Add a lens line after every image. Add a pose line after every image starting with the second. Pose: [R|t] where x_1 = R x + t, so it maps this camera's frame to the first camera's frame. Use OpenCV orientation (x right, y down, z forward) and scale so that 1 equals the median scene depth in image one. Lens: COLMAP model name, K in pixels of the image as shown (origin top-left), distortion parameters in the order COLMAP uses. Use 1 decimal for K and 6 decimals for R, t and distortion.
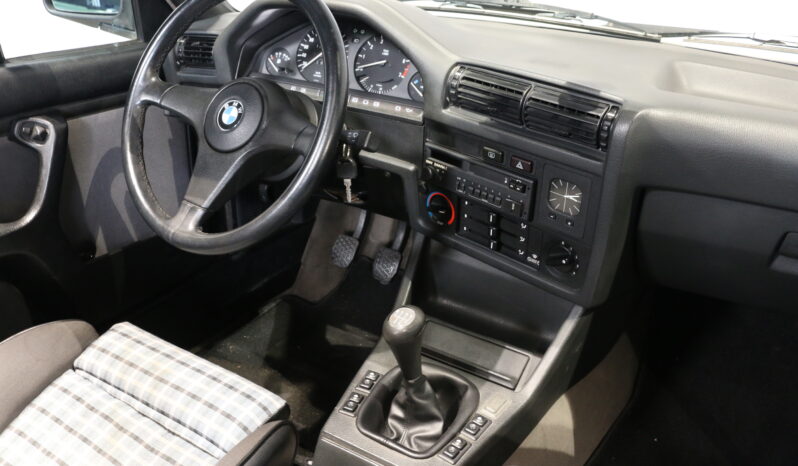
lens RADIAL K [[655.1, 0, 399.0], [0, 655.1, 233.0], [0, 0, 1]] dist [-0.173266, 0.139582]
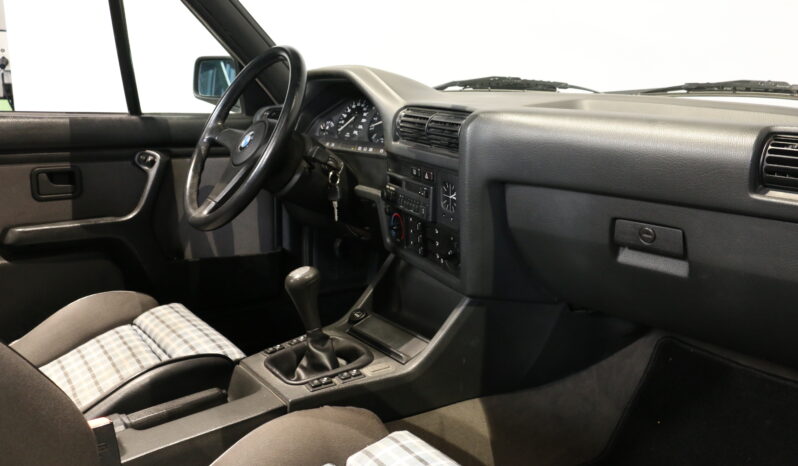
lens RADIAL K [[655.1, 0, 399.0], [0, 655.1, 233.0], [0, 0, 1]] dist [-0.173266, 0.139582]
pose [[0.925967, 0.056093, -0.373416, 0.550567], [-0.149158, 0.962818, -0.225240, 0.261836], [0.346897, 0.264263, 0.899904, -0.100901]]
